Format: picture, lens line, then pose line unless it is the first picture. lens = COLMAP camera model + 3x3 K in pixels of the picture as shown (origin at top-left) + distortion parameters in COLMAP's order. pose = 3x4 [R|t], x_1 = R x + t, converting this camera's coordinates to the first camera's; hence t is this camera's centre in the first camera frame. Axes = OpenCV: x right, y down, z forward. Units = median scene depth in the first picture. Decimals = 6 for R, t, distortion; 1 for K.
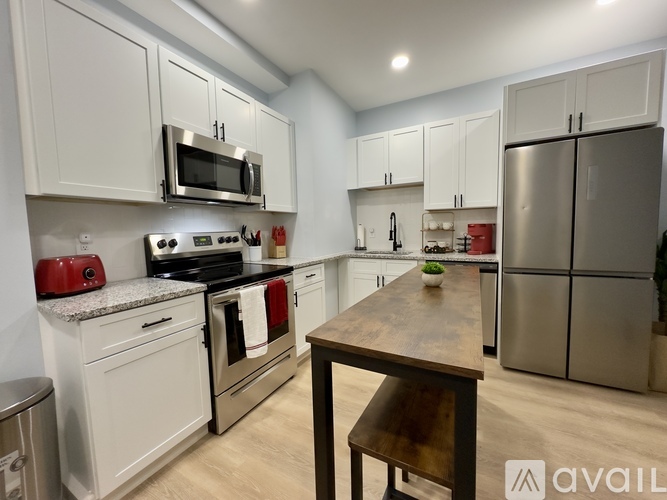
lens RADIAL K [[264.6, 0, 332.2], [0, 264.6, 249.7], [0, 0, 1]] dist [-0.004825, 0.000657]
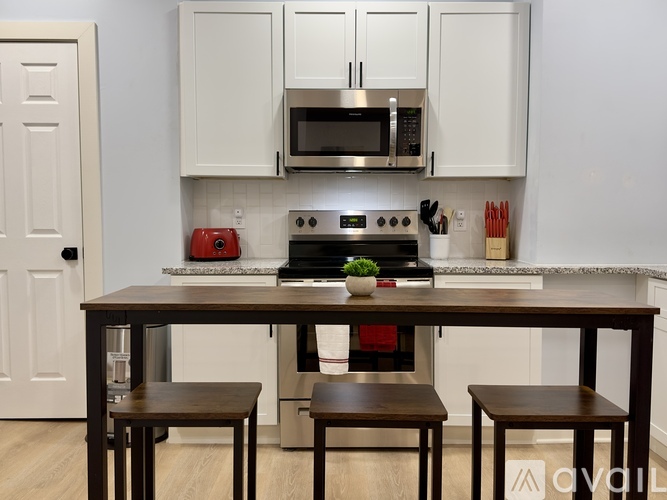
lens RADIAL K [[561.2, 0, 332.1], [0, 561.2, 249.6], [0, 0, 1]] dist [0.064787, -0.003157]
pose [[0.494858, 0.072449, -0.865949, 1.056264], [-0.080624, 0.996048, 0.037260, -0.010475], [0.865226, 0.051378, 0.498743, 0.183517]]
